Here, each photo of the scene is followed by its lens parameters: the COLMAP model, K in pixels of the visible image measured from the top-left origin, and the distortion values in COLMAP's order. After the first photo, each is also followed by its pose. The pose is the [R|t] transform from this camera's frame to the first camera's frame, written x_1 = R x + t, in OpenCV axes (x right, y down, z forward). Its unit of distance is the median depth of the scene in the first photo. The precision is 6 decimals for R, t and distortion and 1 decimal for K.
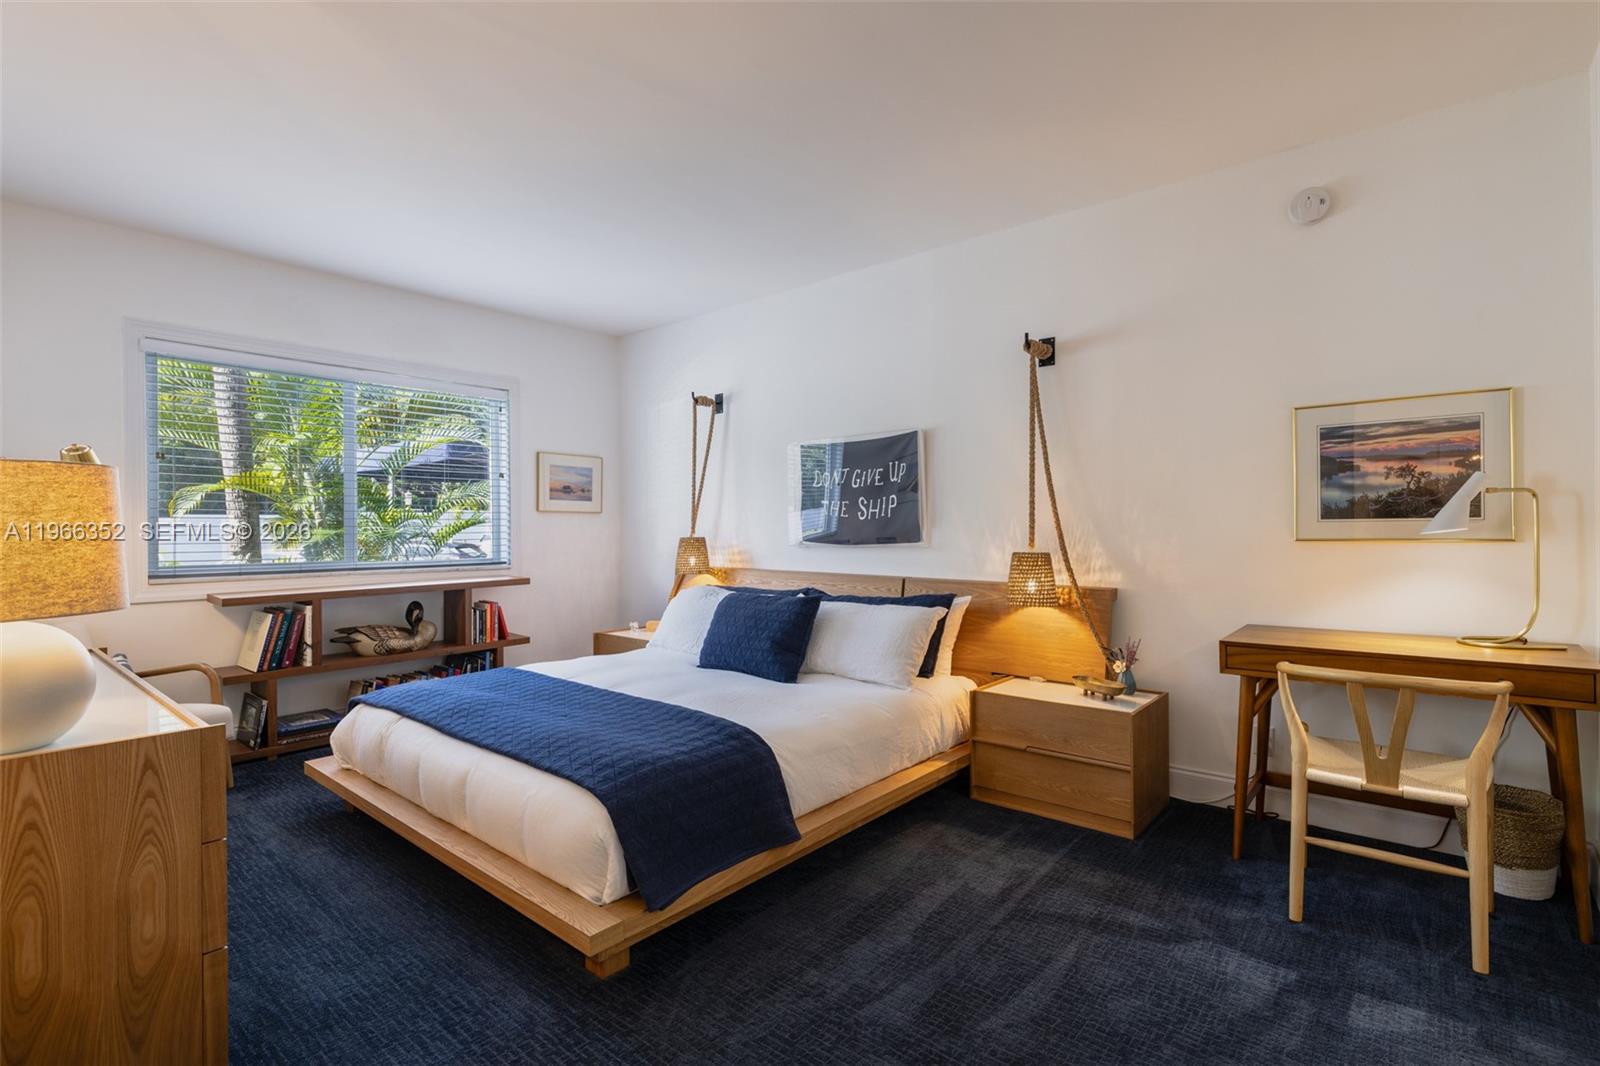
lens RADIAL K [[755.9, 0, 807.4], [0, 755.9, 527.6], [0, 0, 1]] dist [-0.012910, -0.000491]
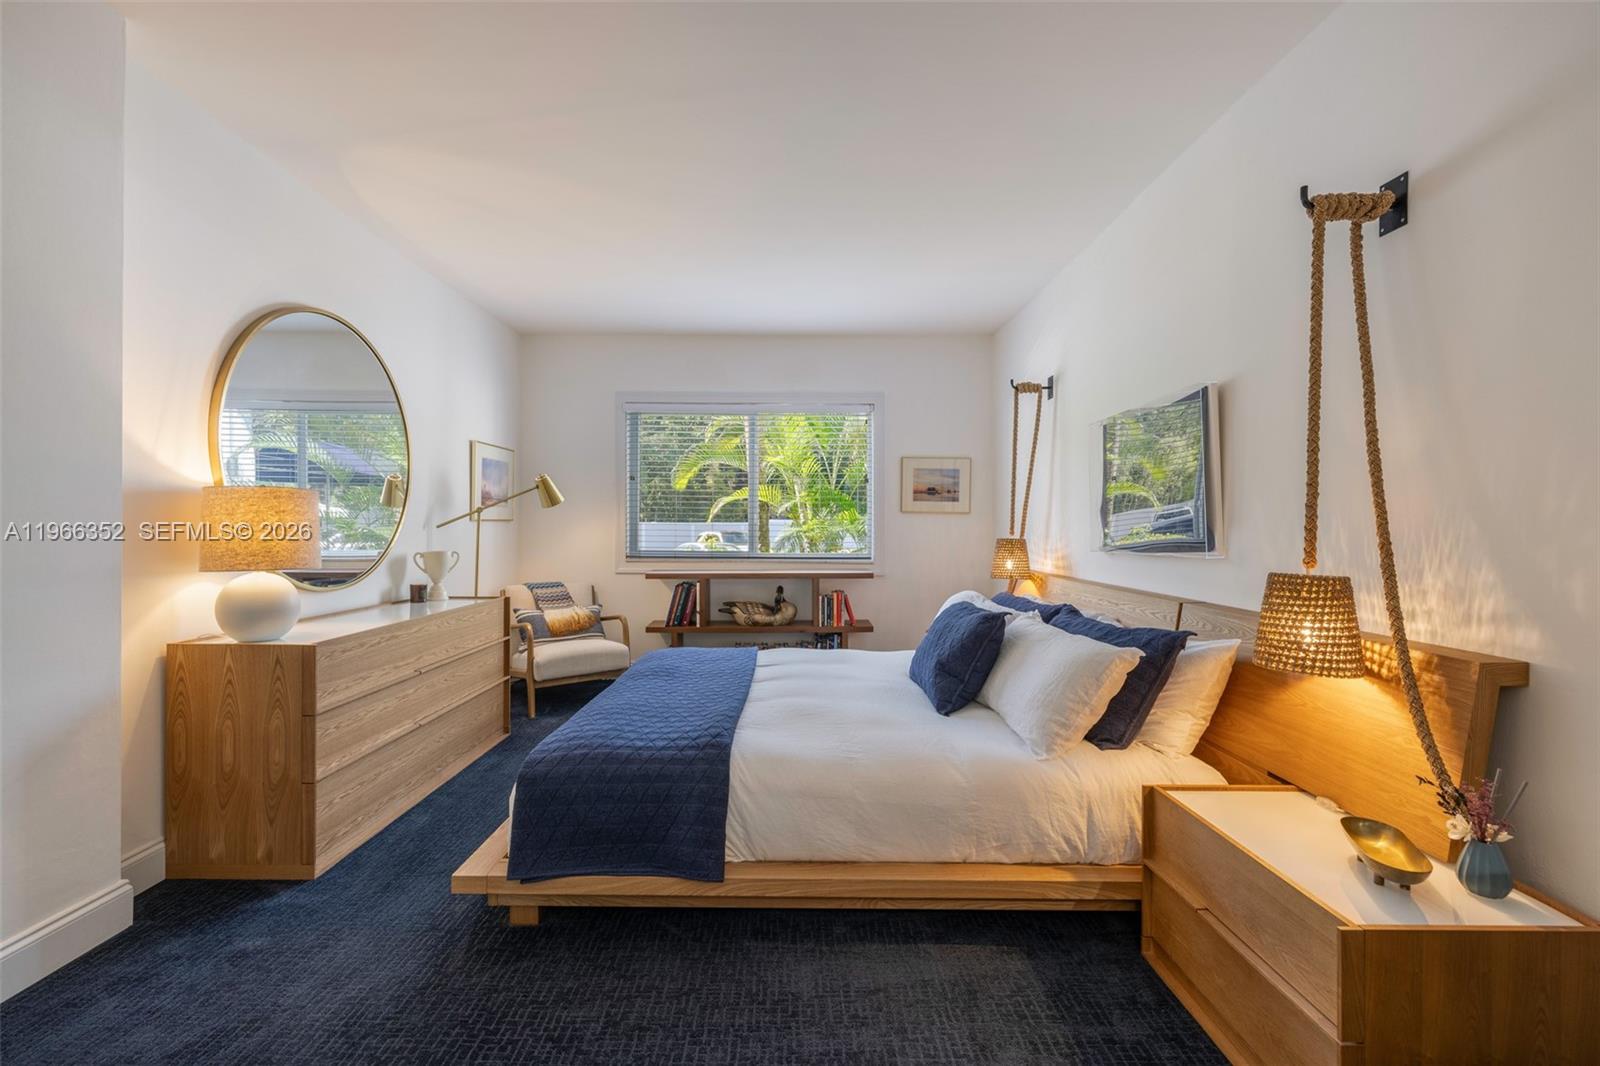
lens RADIAL K [[679.6, 0, 799.9], [0, 679.6, 529.7], [0, 0, 1]] dist [-0.006000, -0.000465]
pose [[0.635954, 0.008800, -0.771677, 0.434276], [-0.007575, 0.999958, 0.005161, -0.000390], [0.771690, 0.002564, 0.635994, 0.378112]]
